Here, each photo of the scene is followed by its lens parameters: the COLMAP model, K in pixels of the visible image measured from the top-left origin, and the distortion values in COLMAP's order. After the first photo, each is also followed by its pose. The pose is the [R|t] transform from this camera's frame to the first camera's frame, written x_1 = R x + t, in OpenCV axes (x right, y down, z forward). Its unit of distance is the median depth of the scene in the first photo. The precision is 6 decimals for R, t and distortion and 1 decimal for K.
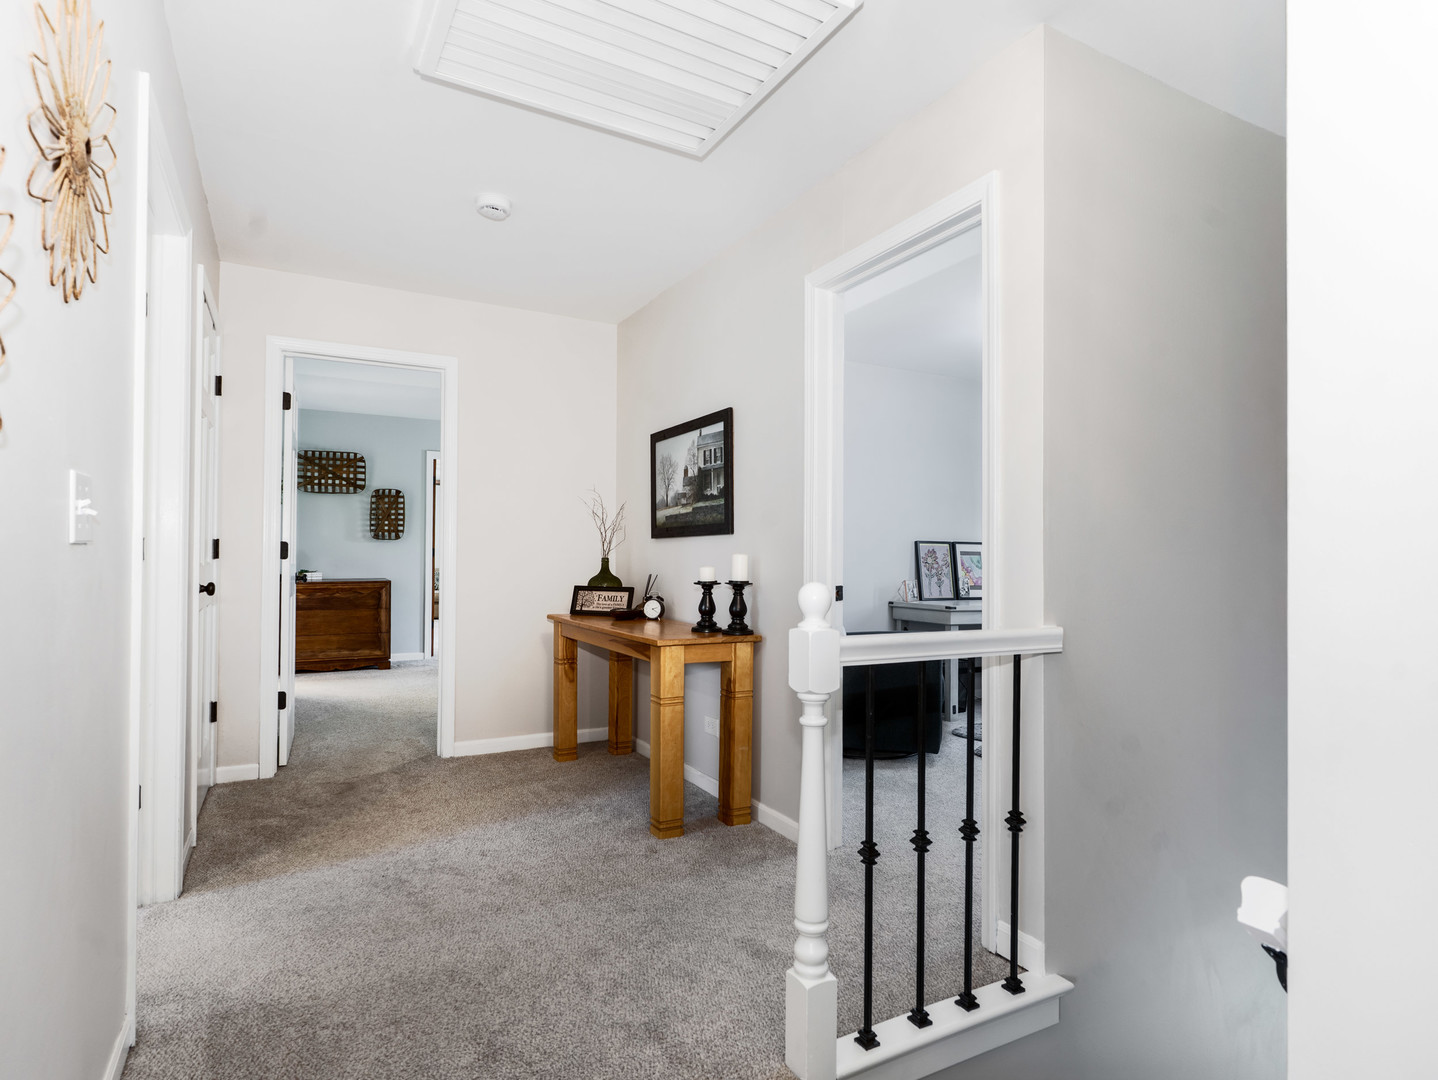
lens RADIAL K [[781.1, 0, 719.0], [0, 781.1, 540.0], [0, 0, 1]] dist [-0.000961, -0.000116]
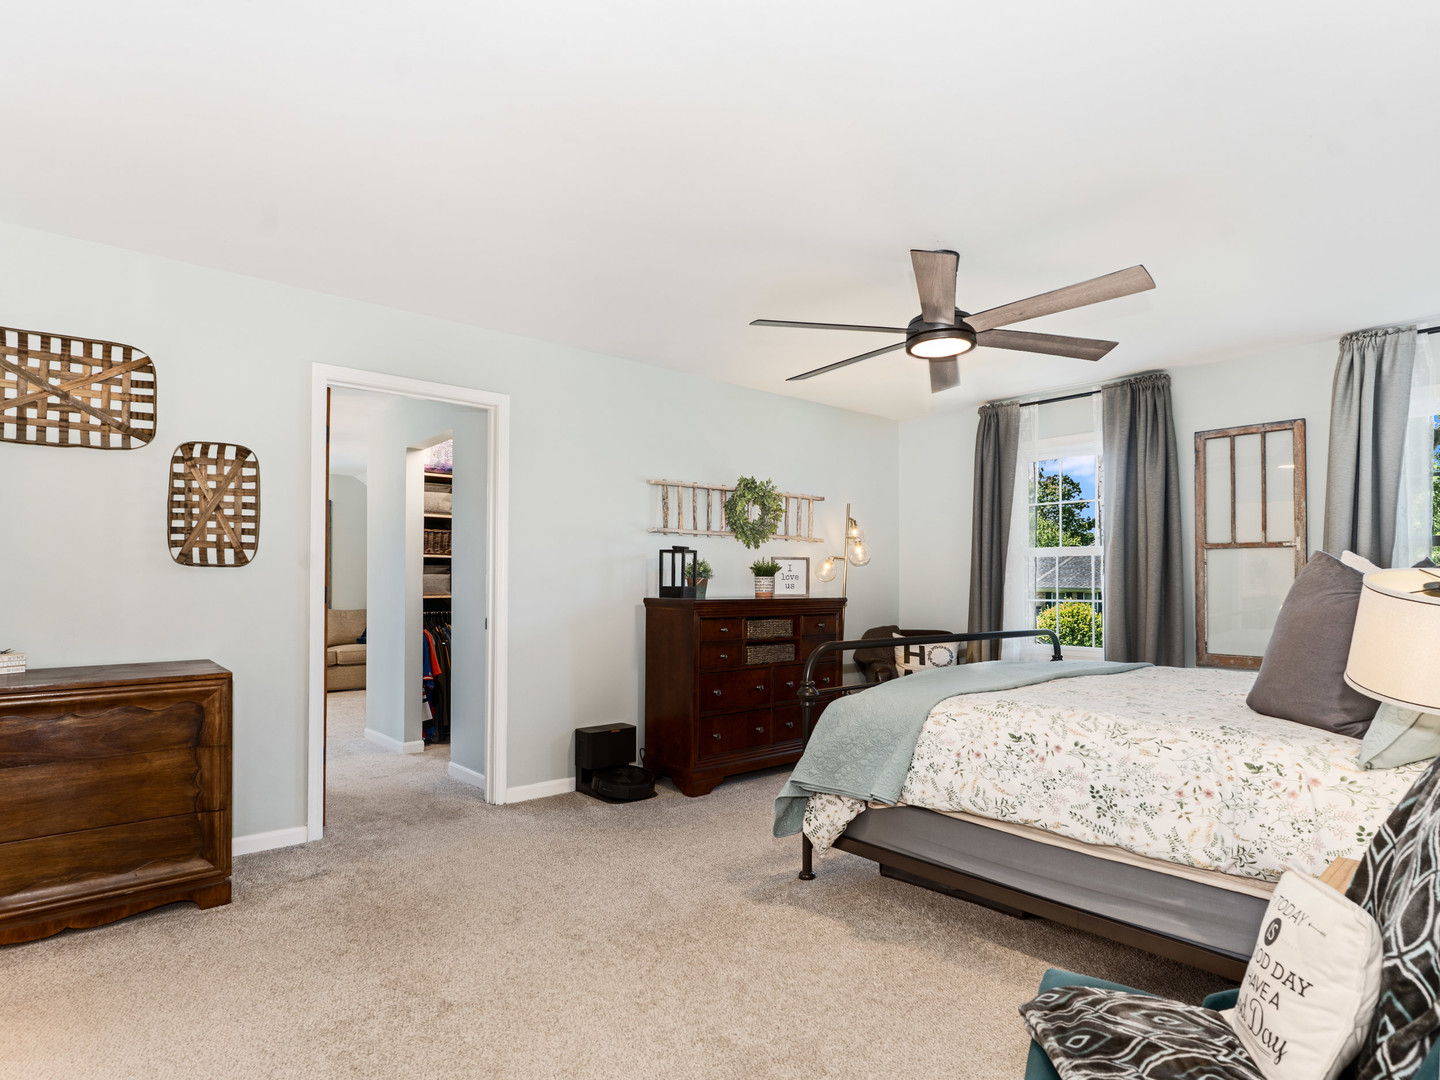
lens RADIAL K [[807.2, 0, 718.5], [0, 807.2, 564.2], [0, 0, 1]] dist [0.003729, 0.000920]
pose [[0.978087, 0.003364, 0.208171, -0.256833], [-0.003236, 0.999994, -0.000958, -0.002086], [-0.208173, 0.000264, 0.978092, 0.534972]]
